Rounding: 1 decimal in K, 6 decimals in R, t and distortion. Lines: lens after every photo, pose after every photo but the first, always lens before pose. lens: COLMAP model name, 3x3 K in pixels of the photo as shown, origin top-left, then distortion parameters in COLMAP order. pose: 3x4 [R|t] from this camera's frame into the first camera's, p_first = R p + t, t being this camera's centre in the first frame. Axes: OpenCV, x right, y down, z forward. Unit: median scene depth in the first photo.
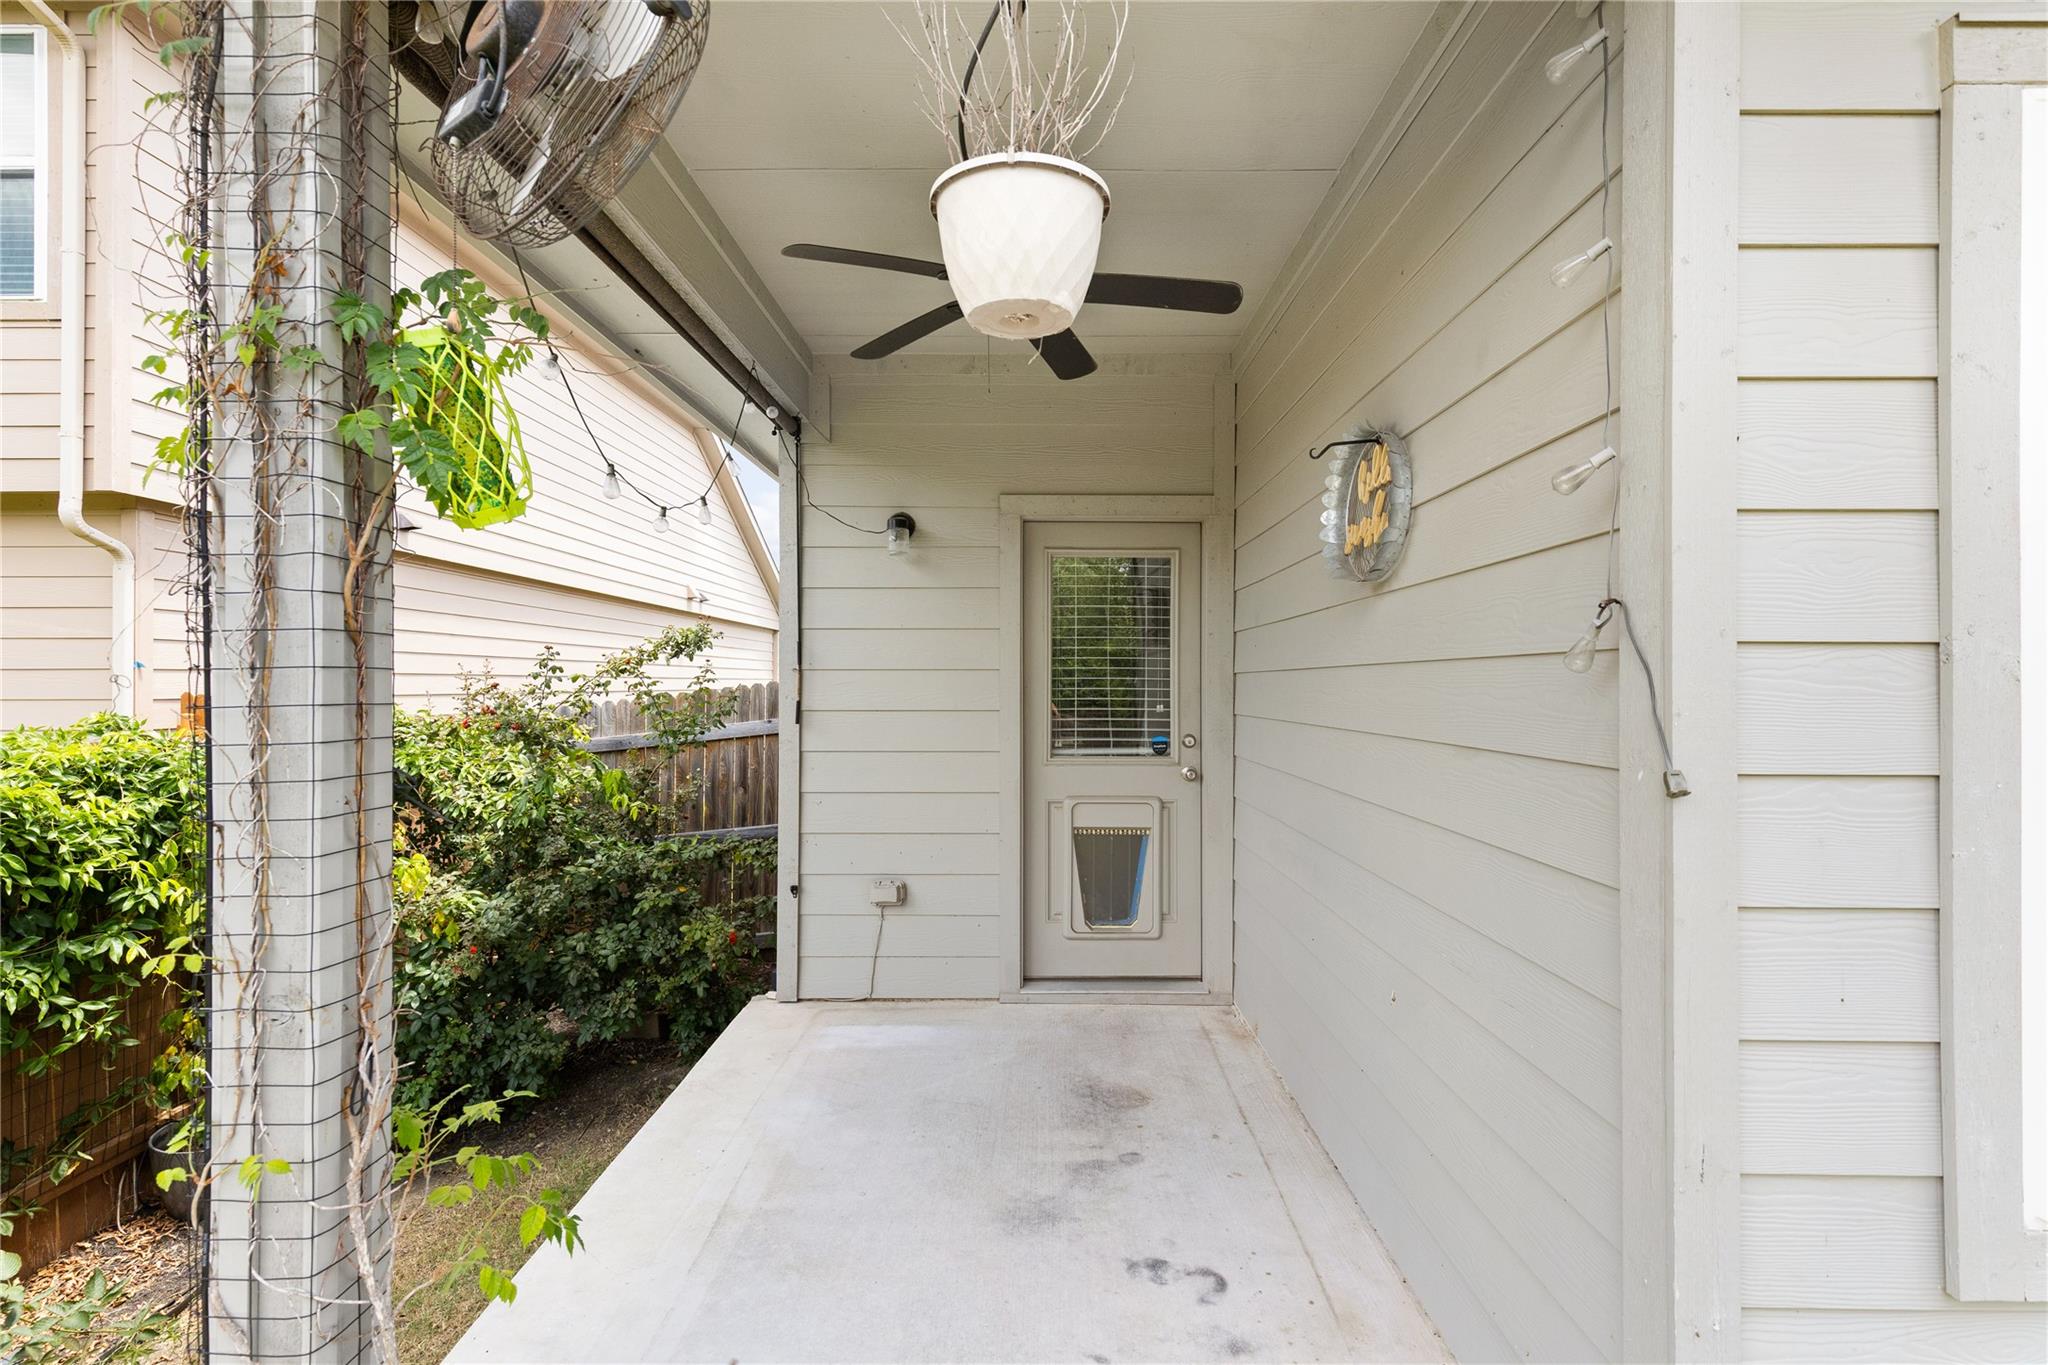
lens RADIAL K [[925.8, 0, 1028.9], [0, 925.8, 670.9], [0, 0, 1]] dist [0.006252, 0.001046]
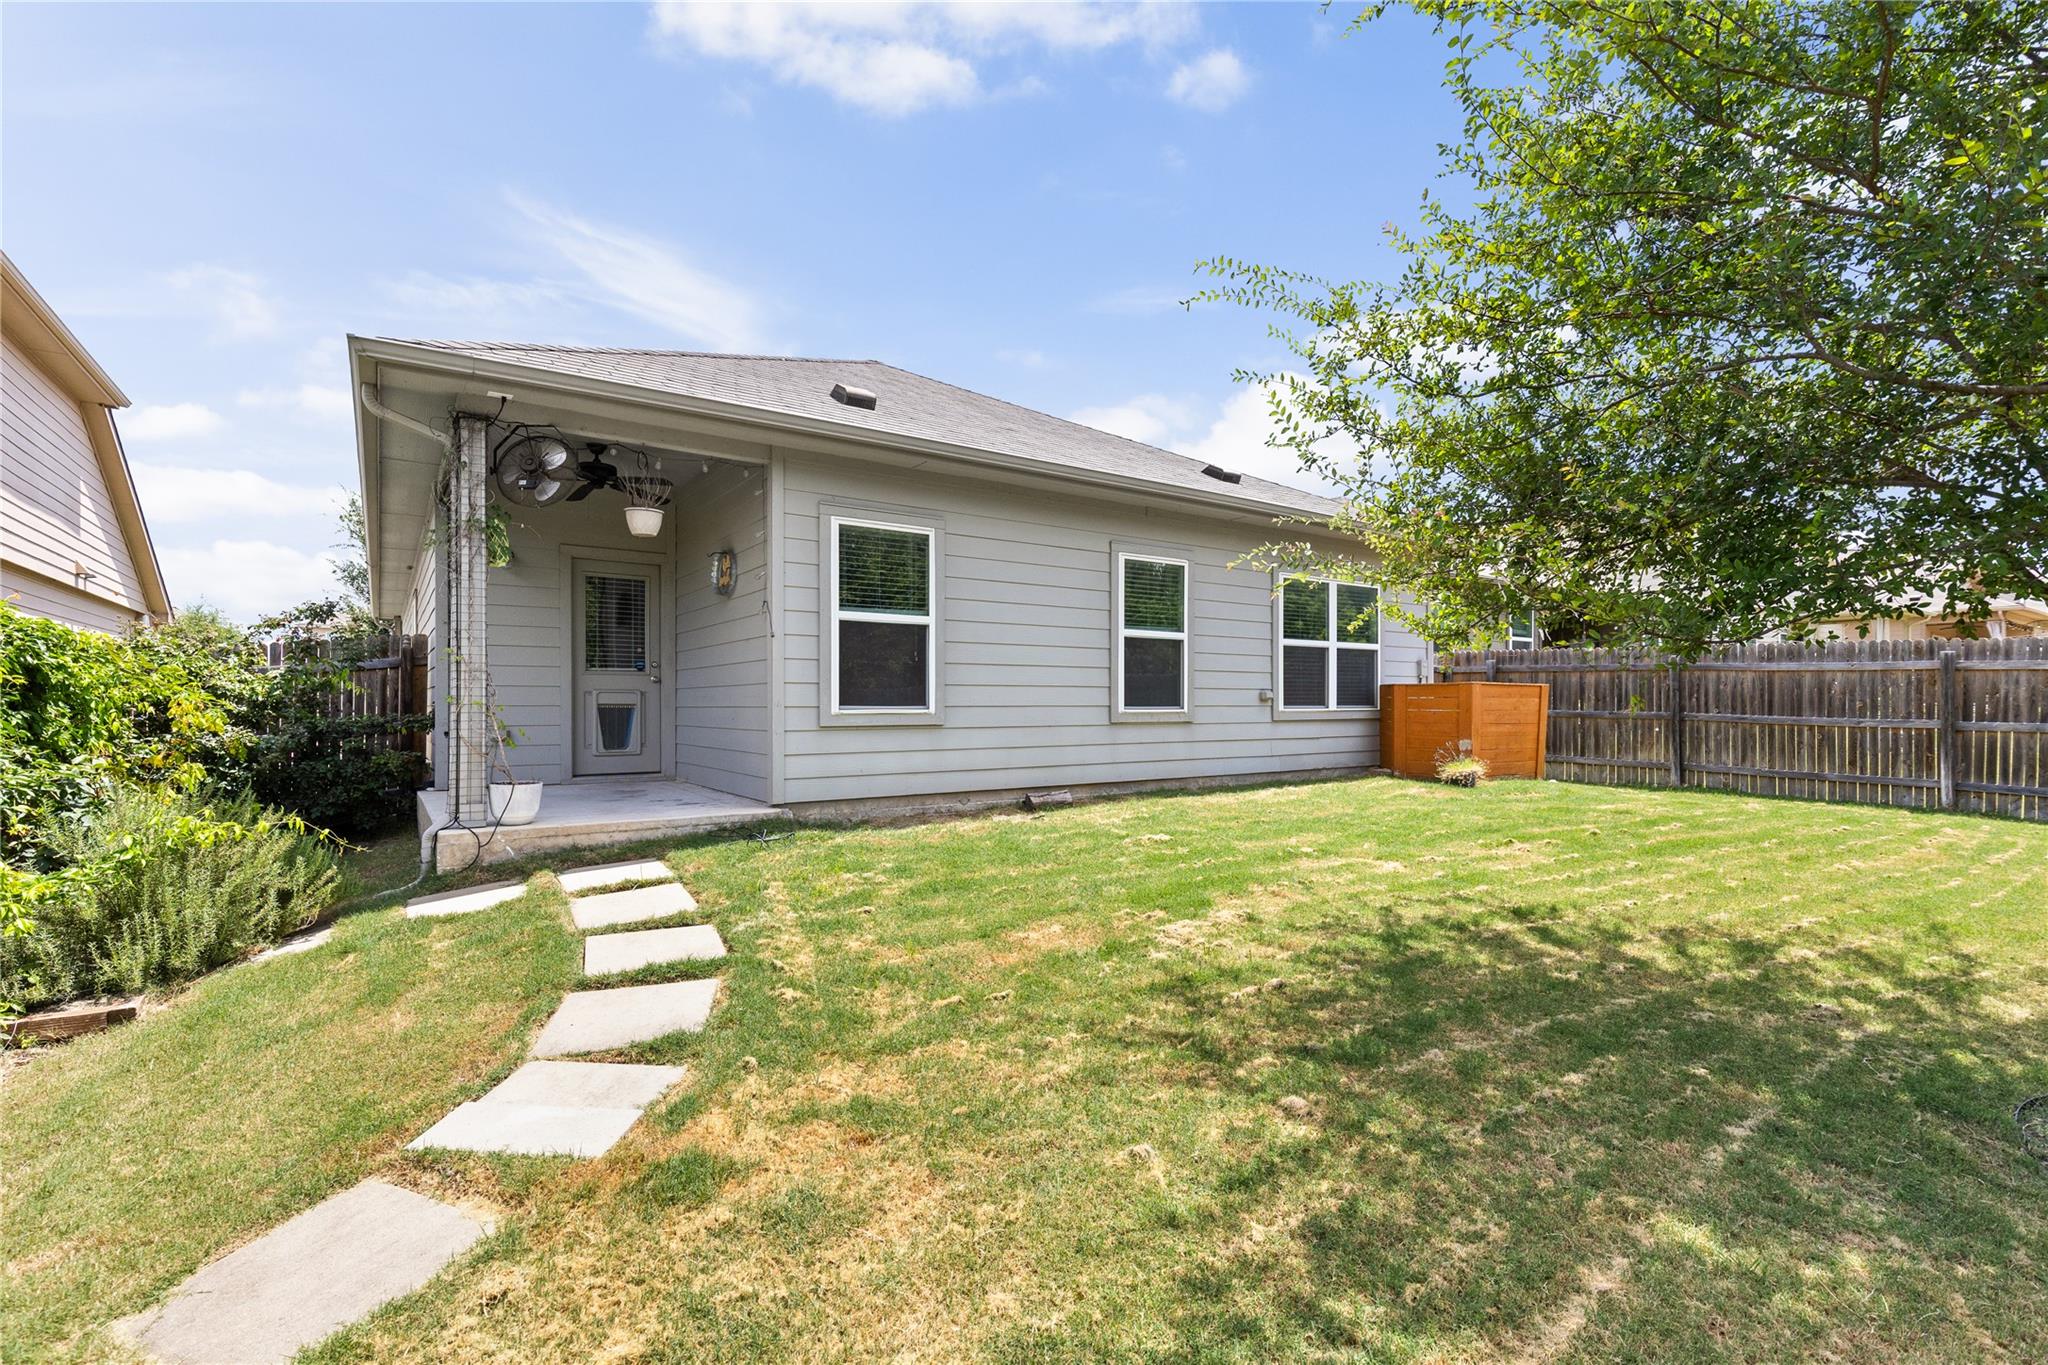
lens RADIAL K [[925.8, 0, 1030.4], [0, 925.8, 703.4], [0, 0, 1]] dist [0.006252, 0.001046]
pose [[0.816963, -0.000801, 0.576689, -0.376019], [-0.006164, 0.999930, 0.010120, 0.142936], [-0.576657, -0.011823, 0.816901, -1.343780]]
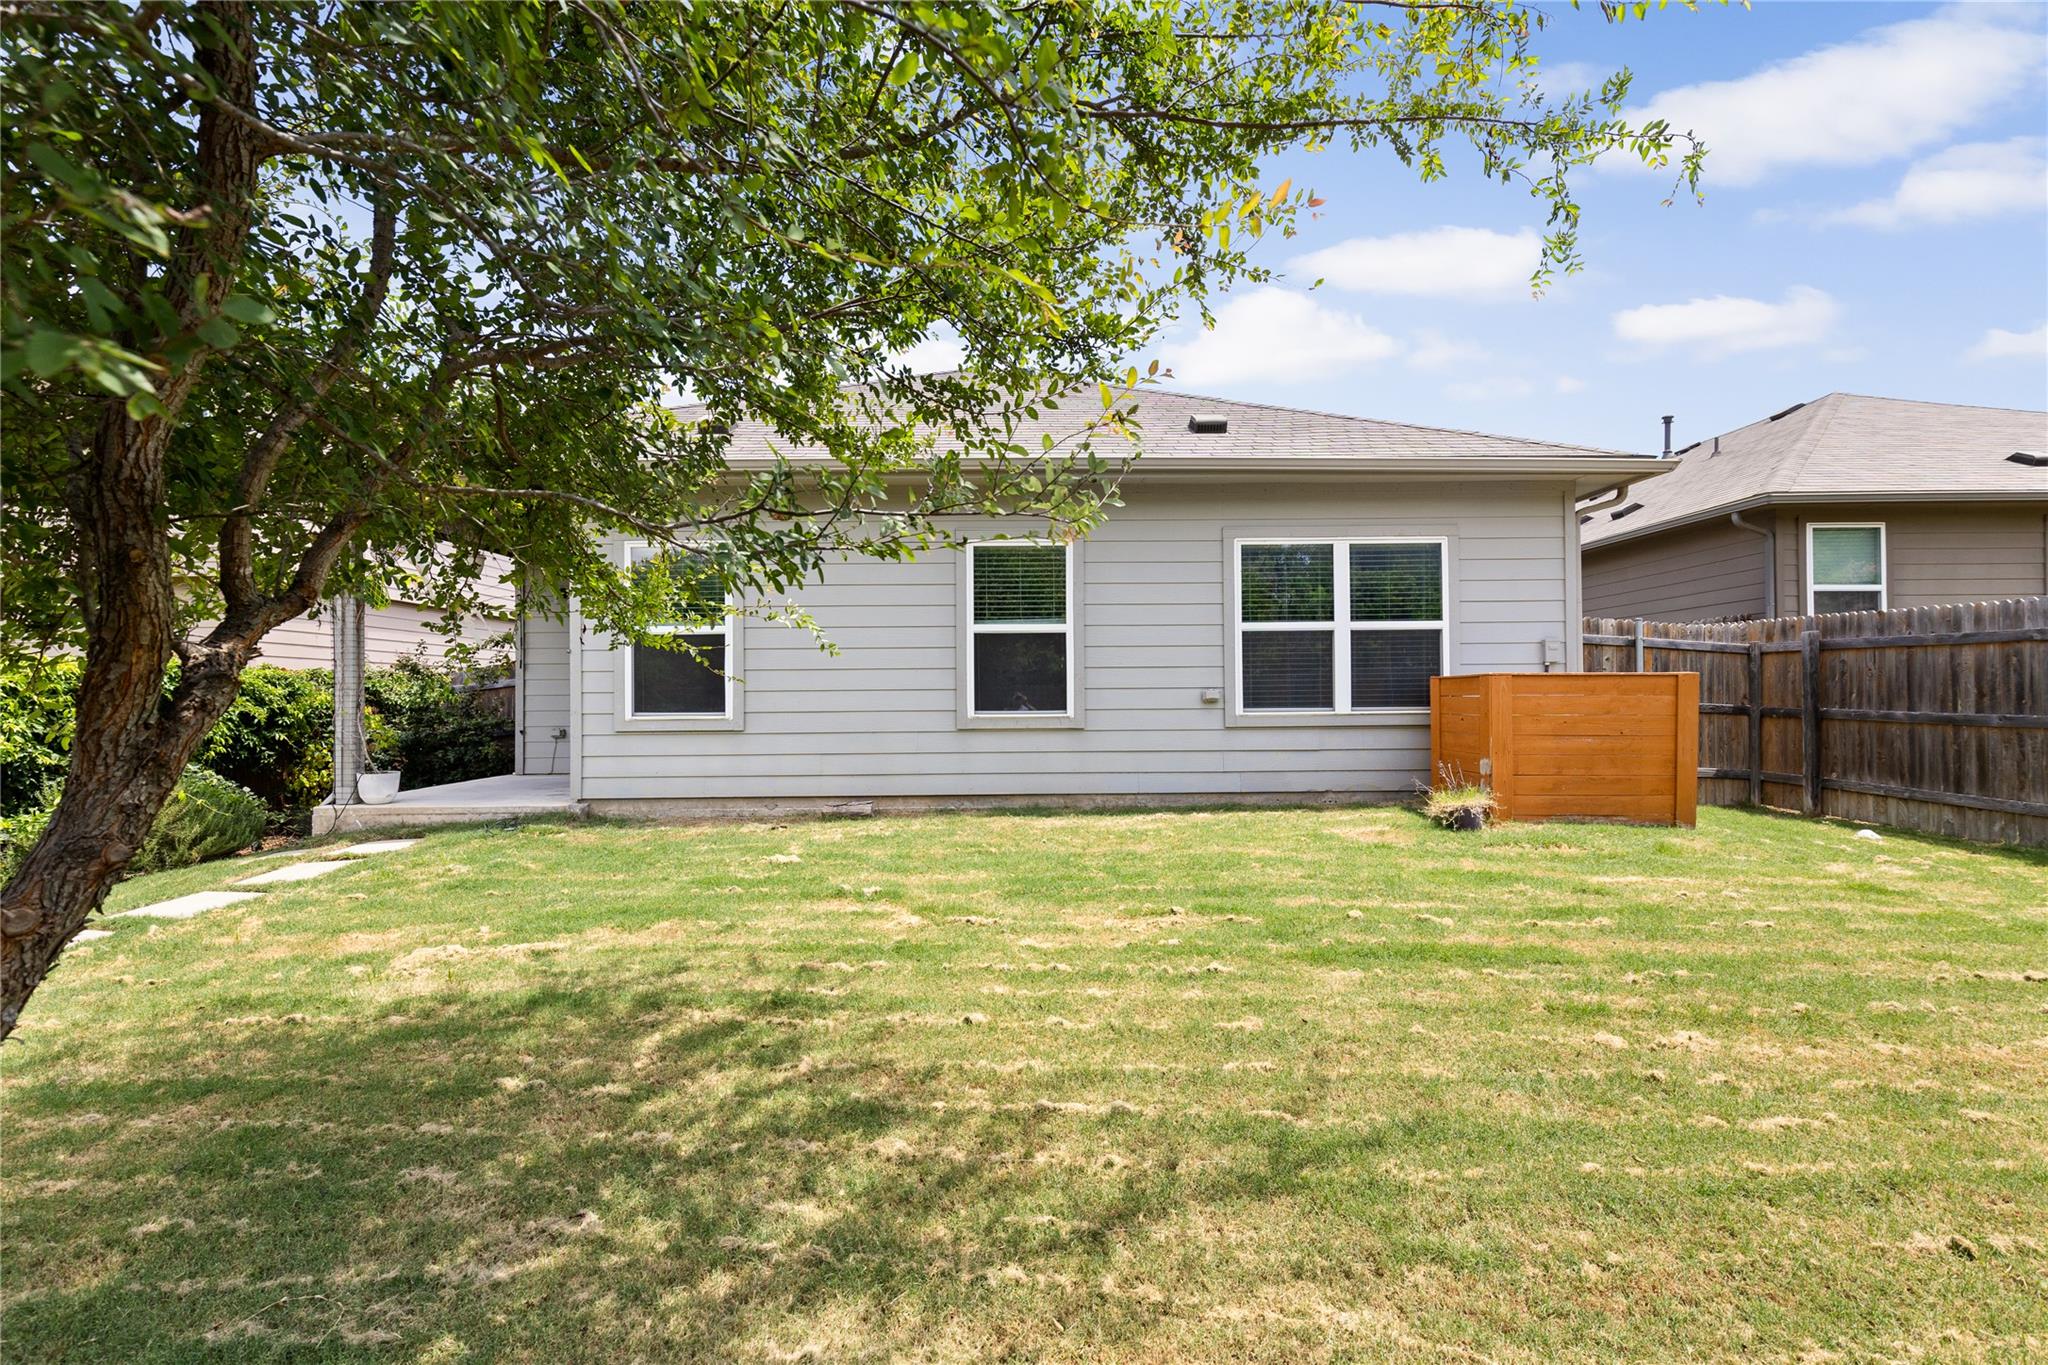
lens RADIAL K [[925.8, 0, 1019.4], [0, 925.8, 690.7], [0, 0, 1]] dist [0.006252, 0.001046]
pose [[0.999912, -0.009192, 0.009543, 1.131559], [0.009150, 0.999948, 0.004482, 0.120508], [-0.009584, -0.004395, 0.999944, -1.637305]]
